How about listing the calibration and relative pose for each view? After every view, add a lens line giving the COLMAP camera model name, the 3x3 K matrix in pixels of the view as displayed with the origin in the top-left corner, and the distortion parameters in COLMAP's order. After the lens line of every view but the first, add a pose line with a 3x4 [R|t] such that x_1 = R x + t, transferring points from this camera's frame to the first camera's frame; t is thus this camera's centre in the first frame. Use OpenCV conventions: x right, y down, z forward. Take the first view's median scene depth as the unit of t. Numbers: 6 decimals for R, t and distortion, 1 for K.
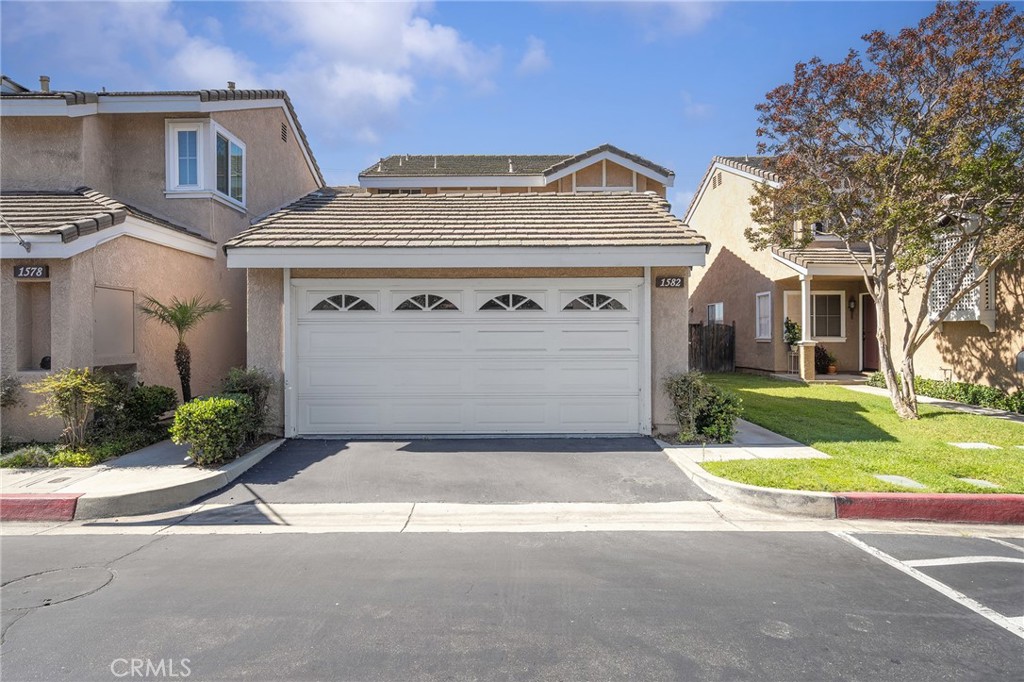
lens RADIAL K [[562.1, 0, 512.0], [0, 562.1, 341.0], [0, 0, 1]] dist [0.000375, 0.000156]
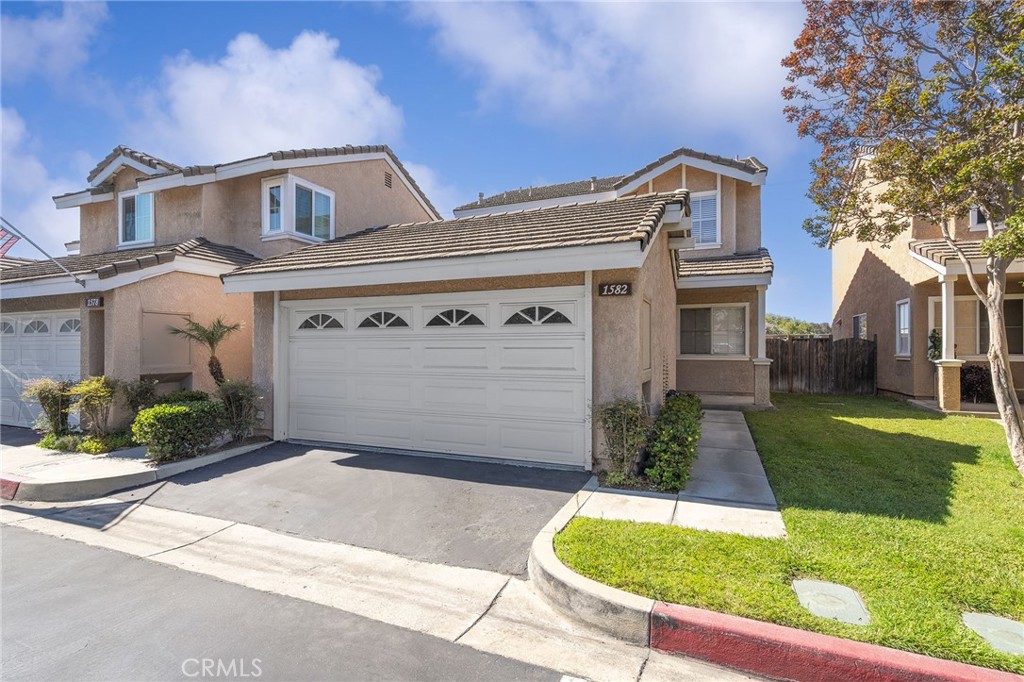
lens RADIAL K [[481.2, 0, 512.6], [0, 481.2, 351.2], [0, 0, 1]] dist [-0.000859, -0.000228]
pose [[0.922758, 0.005416, -0.385342, 0.407603], [-0.007386, 0.999966, -0.003632, -0.009170], [0.385309, 0.006197, 0.922767, 0.278633]]
